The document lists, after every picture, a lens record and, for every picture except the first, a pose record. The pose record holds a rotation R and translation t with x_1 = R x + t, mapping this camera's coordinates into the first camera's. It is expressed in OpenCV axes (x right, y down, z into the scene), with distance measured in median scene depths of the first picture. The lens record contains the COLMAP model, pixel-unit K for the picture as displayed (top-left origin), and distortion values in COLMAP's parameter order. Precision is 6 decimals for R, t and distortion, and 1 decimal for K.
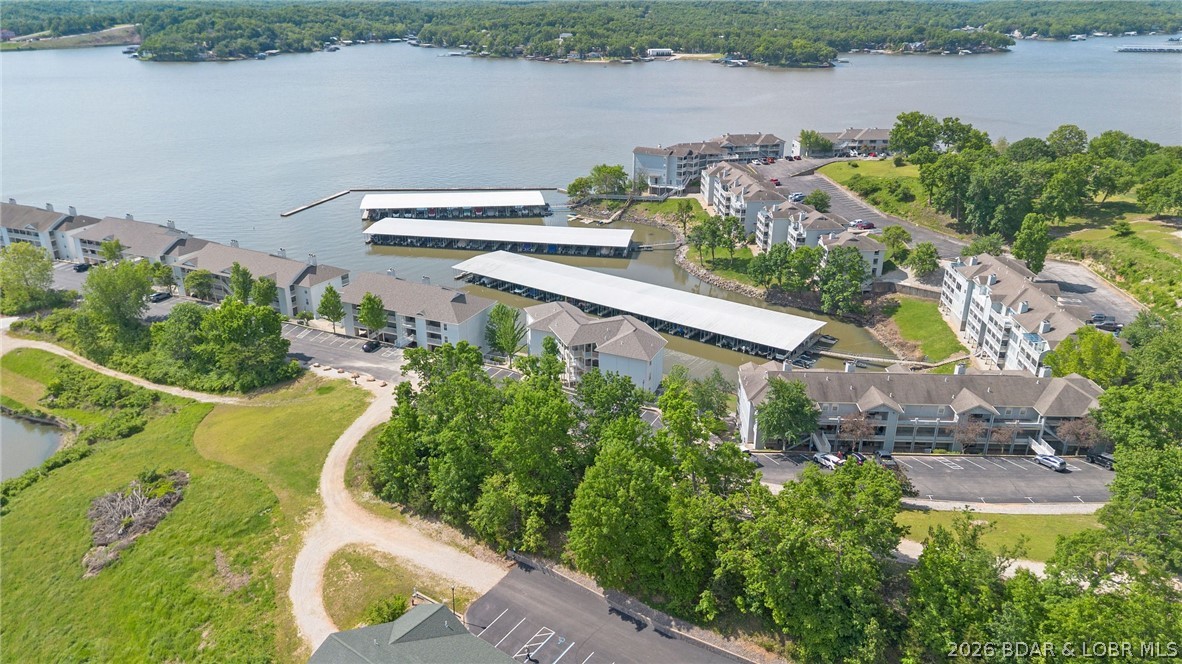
lens RADIAL K [[832.9, 0, 591.0], [0, 832.9, 332.0], [0, 0, 1]] dist [0.070744, -0.072943]
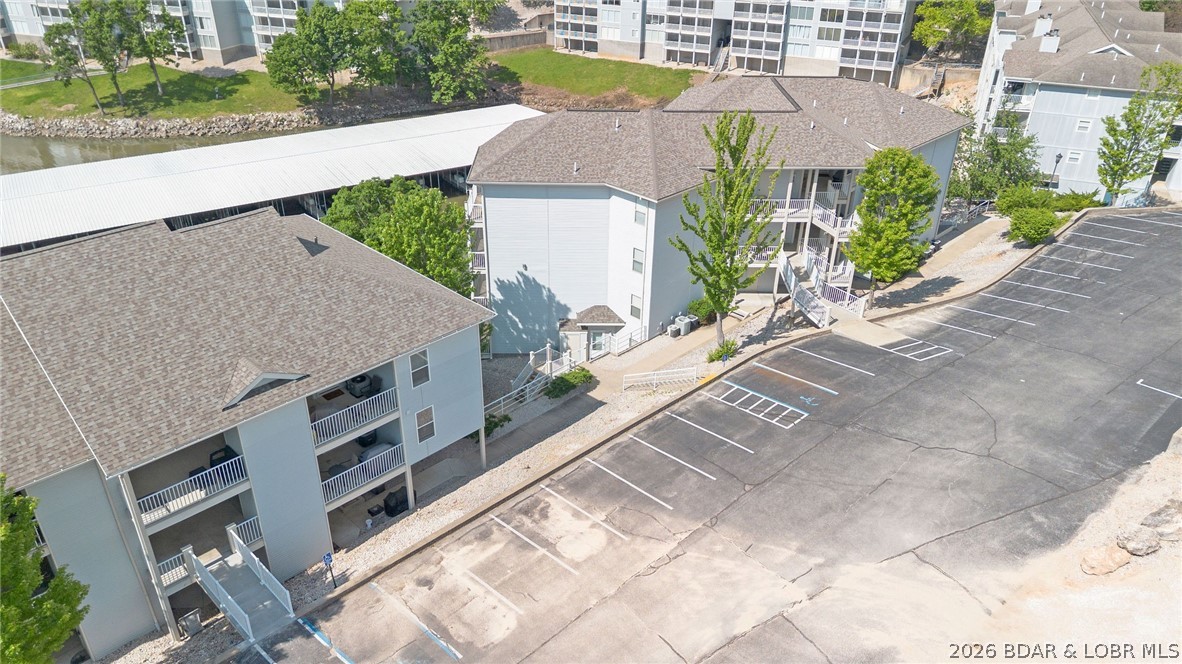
lens RADIAL K [[832.9, 0, 591.0], [0, 832.9, 332.0], [0, 0, 1]] dist [0.070744, -0.072943]
pose [[0.353067, -0.456264, 0.816803, -0.255317], [0.339010, 0.876089, 0.342842, -0.052279], [-0.872018, 0.155858, 0.463997, 0.735946]]
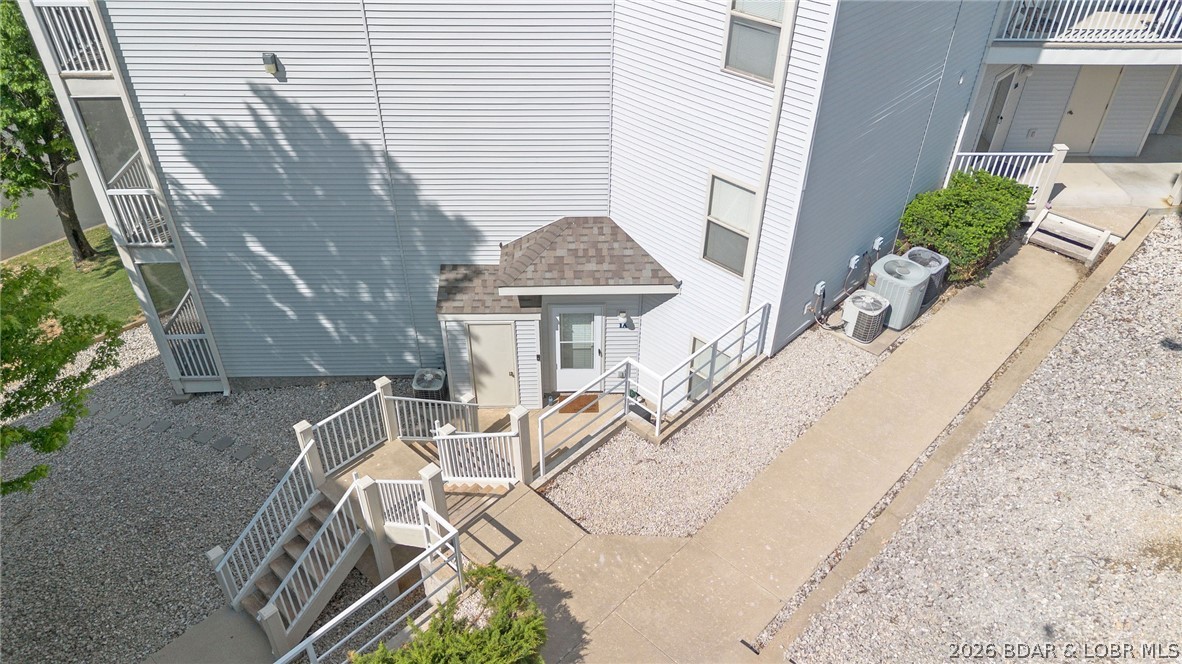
lens RADIAL K [[832.9, 0, 591.0], [0, 832.9, 332.0], [0, 0, 1]] dist [0.070744, -0.072943]
pose [[0.334083, -0.571777, 0.749306, -0.098664], [0.340689, 0.814488, 0.469617, 0.004581], [-0.878817, 0.098389, 0.466905, 0.819184]]
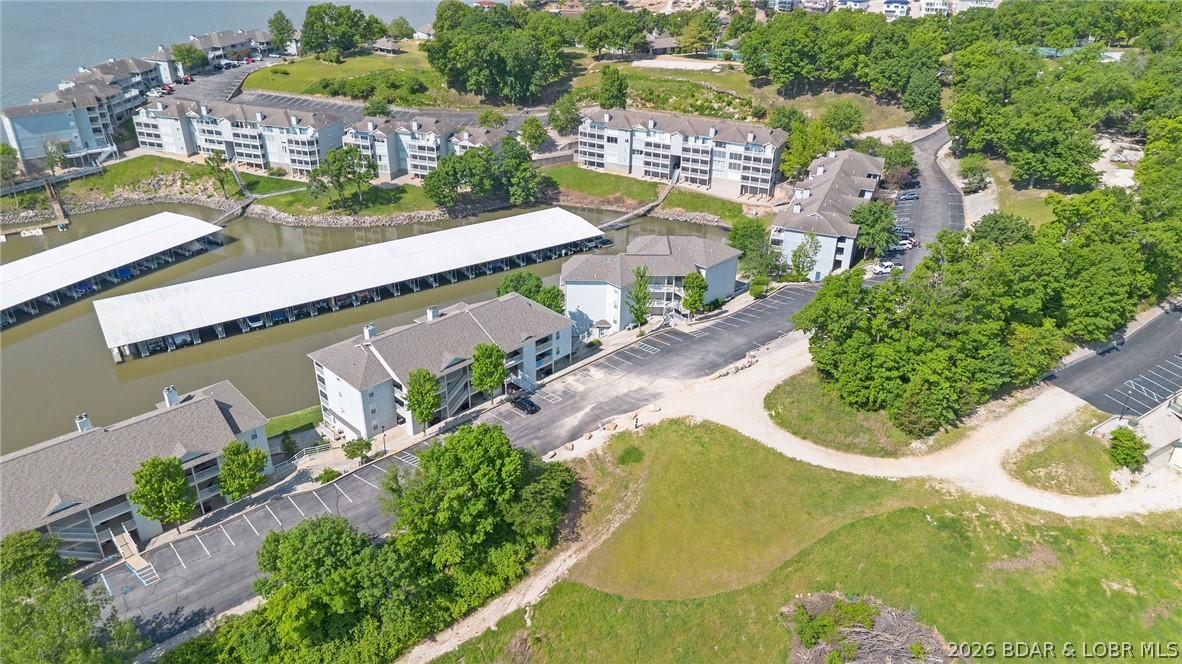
lens RADIAL K [[832.9, 0, 591.0], [0, 832.9, 332.0], [0, 0, 1]] dist [0.070744, -0.072943]
pose [[0.362145, -0.443361, 0.819928, -0.670121], [0.337314, 0.882354, 0.328133, -0.212570], [-0.868948, 0.157741, 0.469092, 0.508117]]
